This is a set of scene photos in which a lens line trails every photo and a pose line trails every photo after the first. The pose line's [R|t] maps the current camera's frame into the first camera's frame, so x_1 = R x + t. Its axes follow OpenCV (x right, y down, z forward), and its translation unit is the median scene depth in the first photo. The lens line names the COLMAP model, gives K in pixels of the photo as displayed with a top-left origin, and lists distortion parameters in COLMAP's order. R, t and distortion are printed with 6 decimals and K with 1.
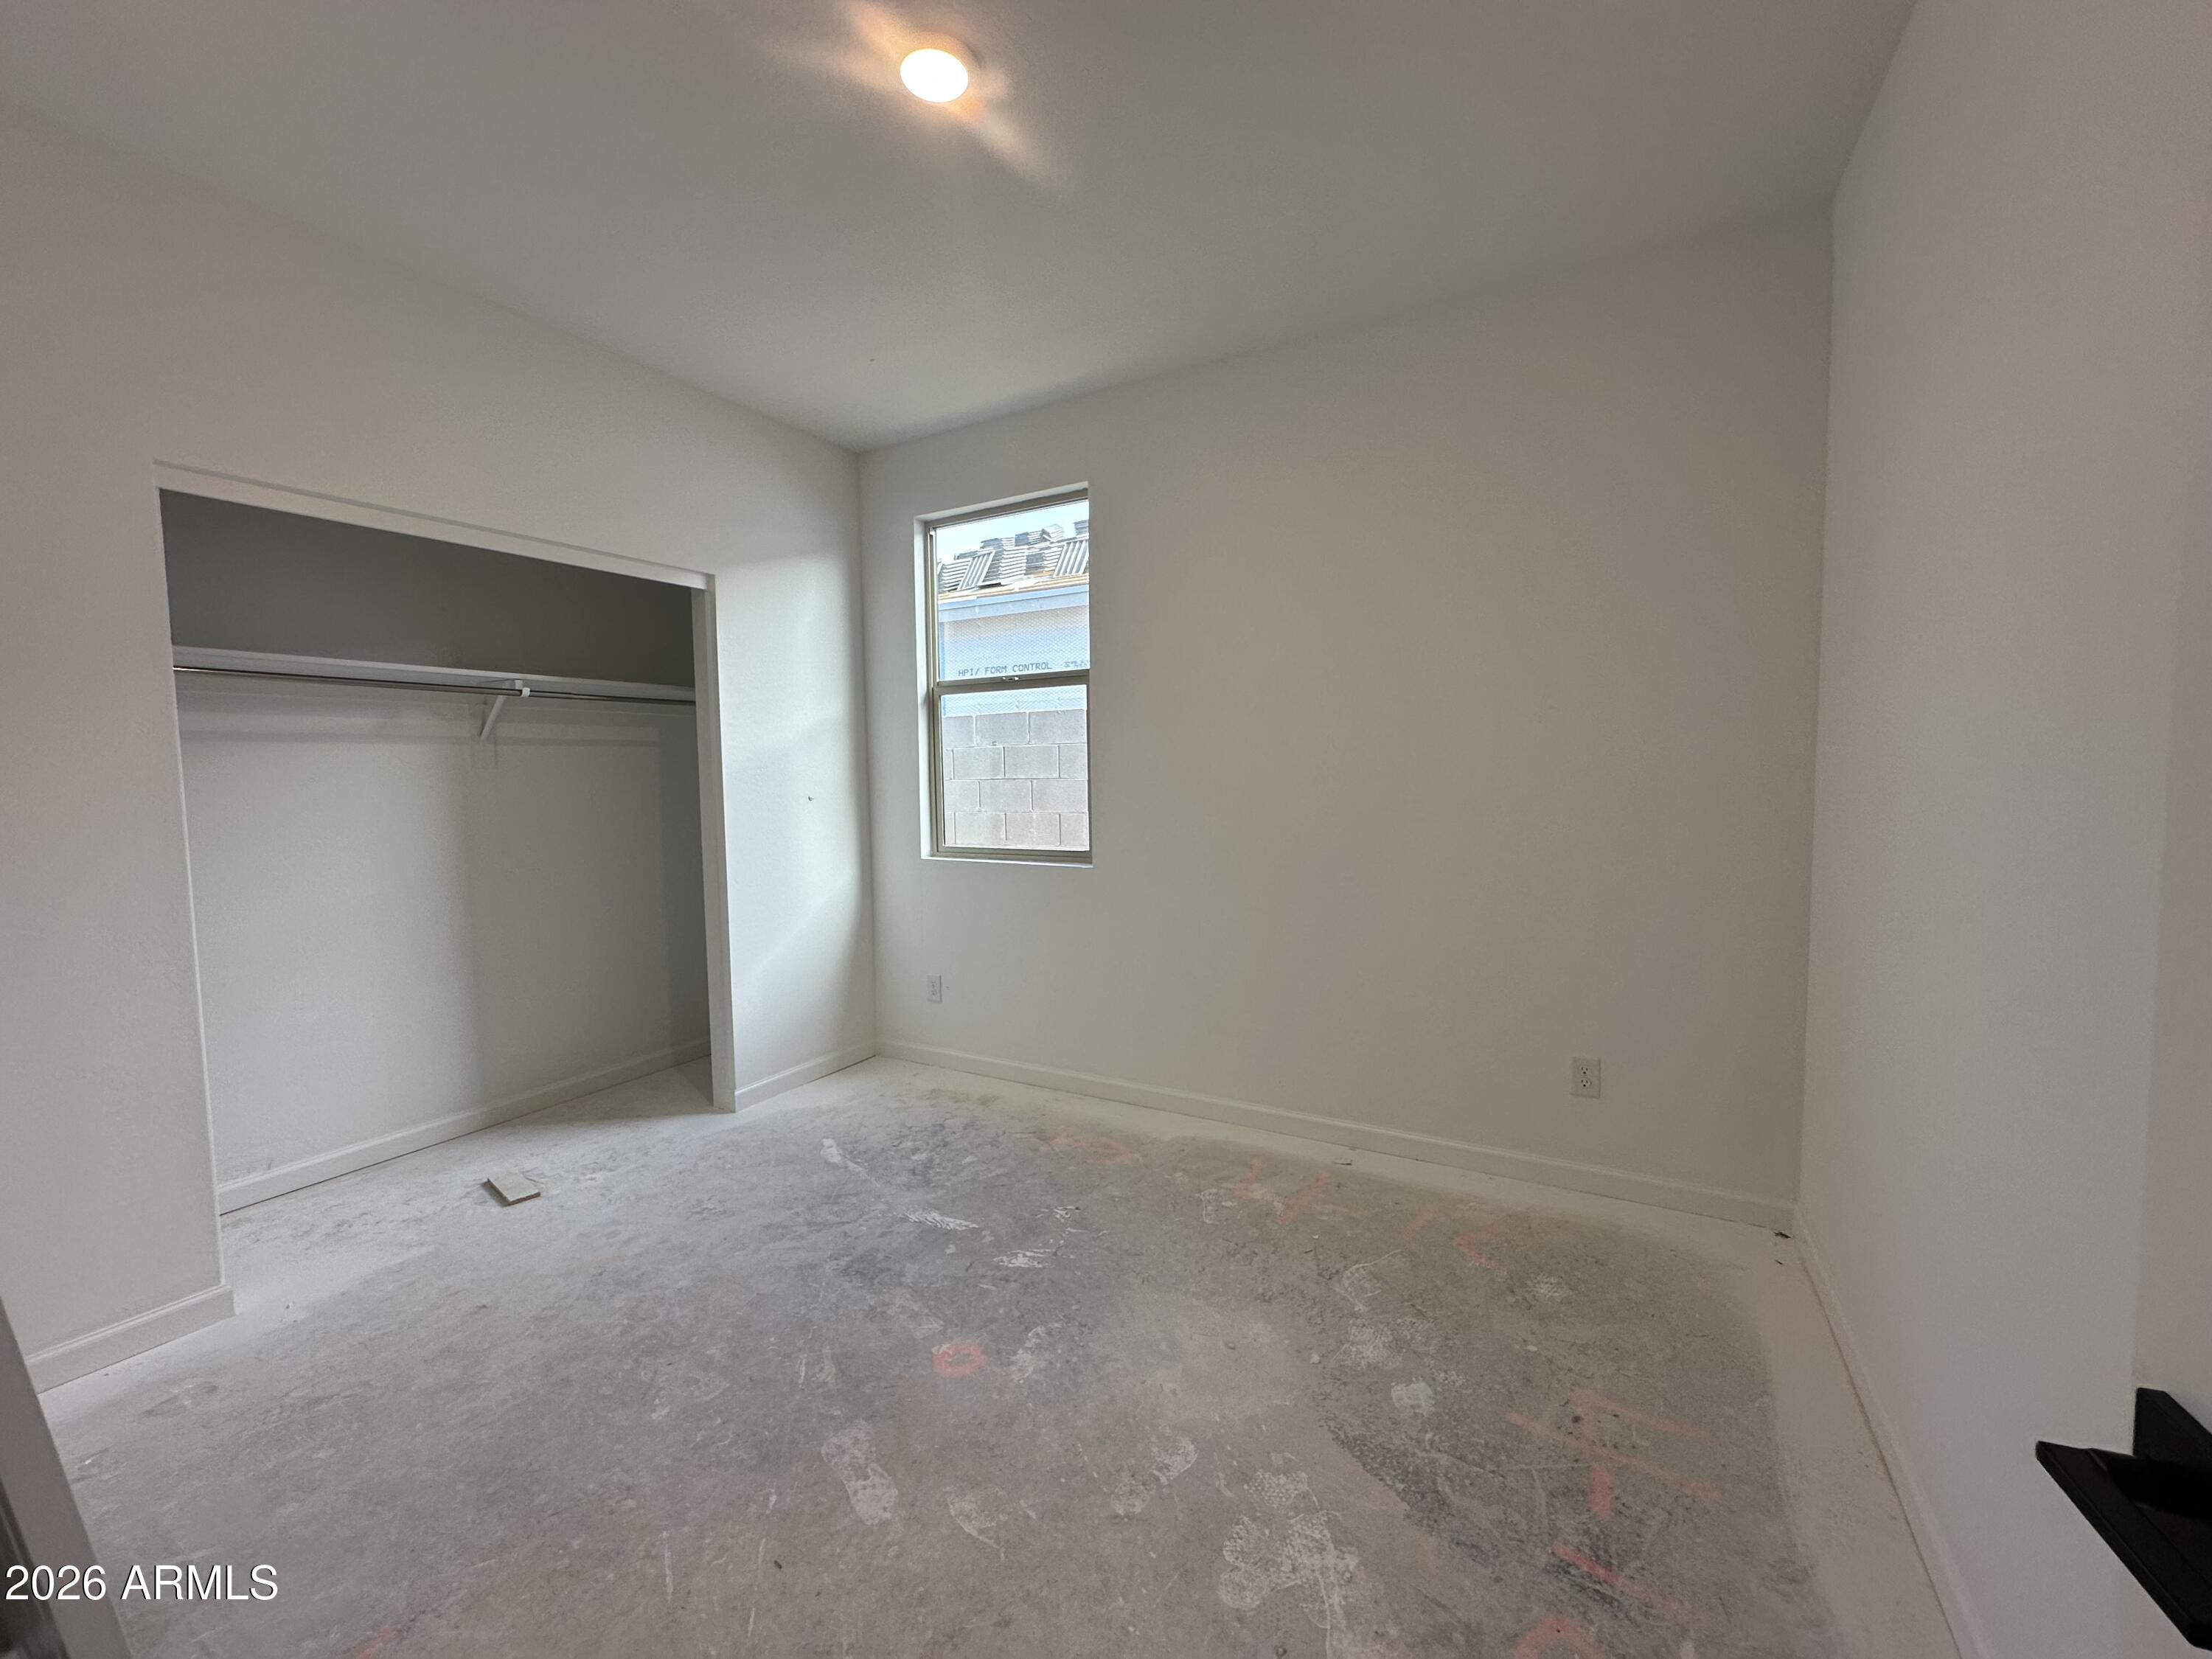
lens RADIAL K [[881.2, 0, 1106.0], [0, 881.2, 829.5], [0, 0, 1]] dist [-0.002609, -0.000370]
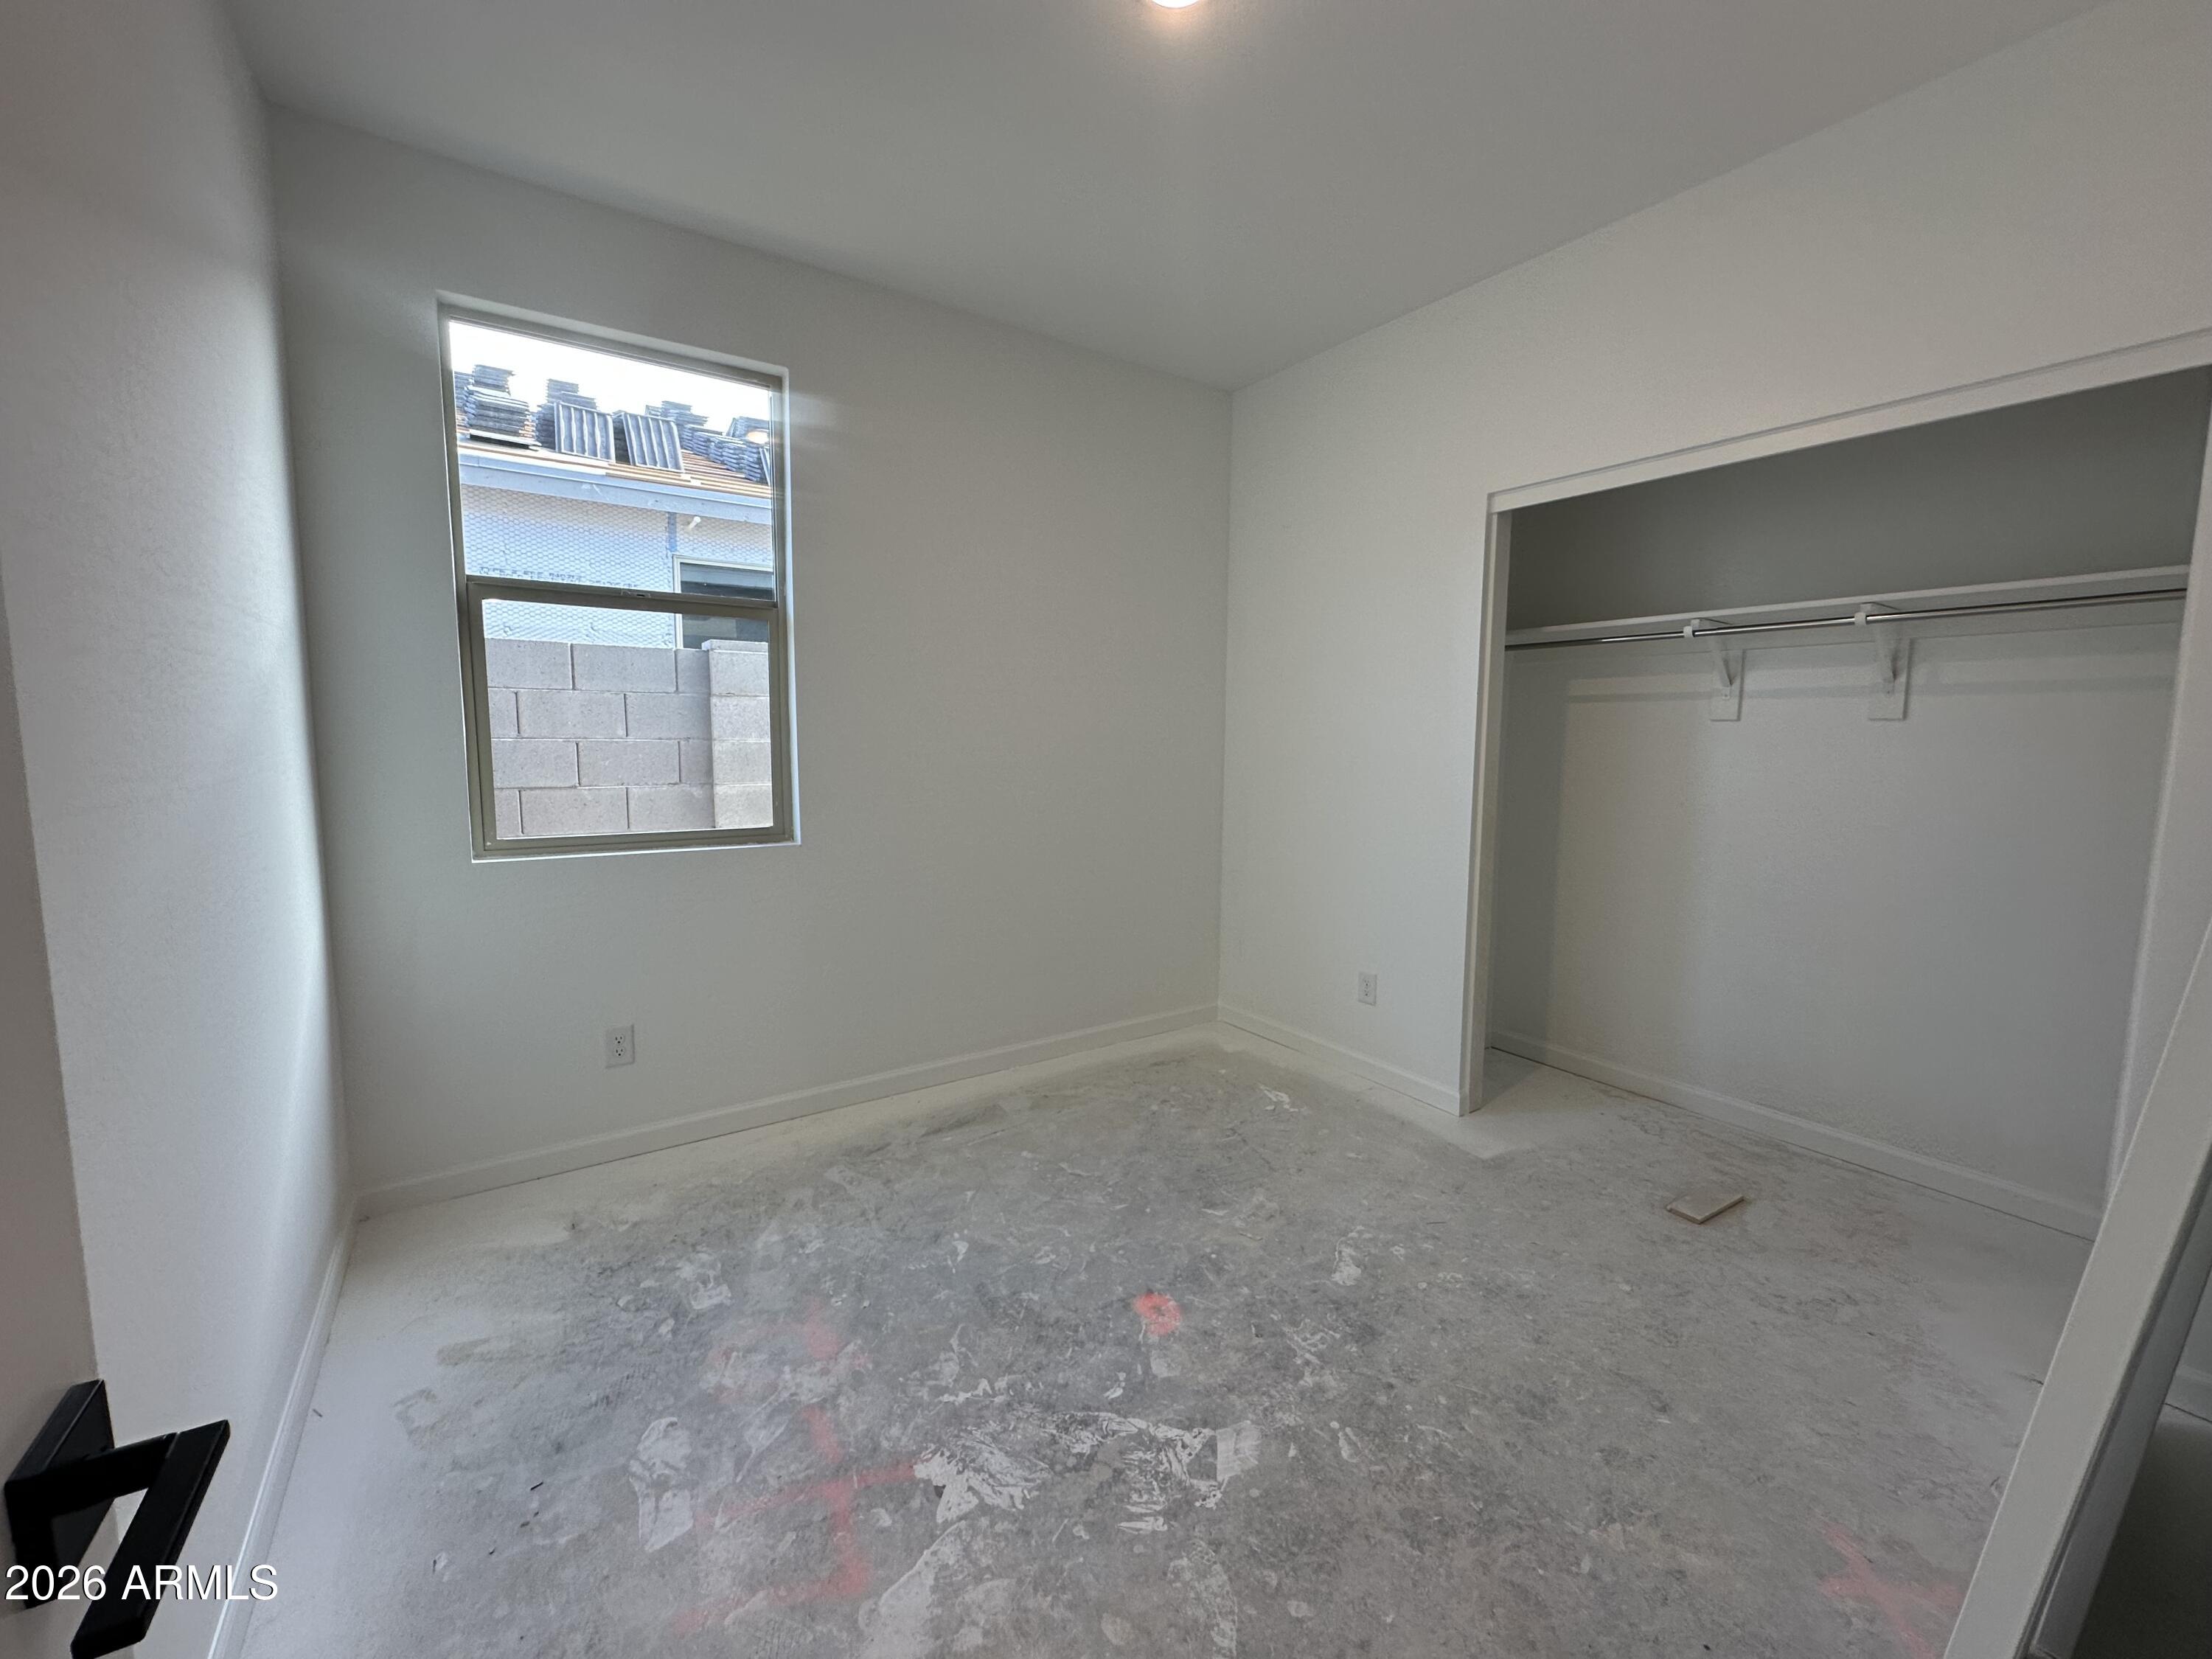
lens RADIAL K [[881.2, 0, 1106.0], [0, 881.2, 829.5], [0, 0, 1]] dist [-0.002609, -0.000370]
pose [[0.439613, -0.076062, 0.894961, -0.556511], [0.047154, 0.996988, 0.061571, -0.007324], [-0.896949, 0.015134, 0.441875, 0.326993]]
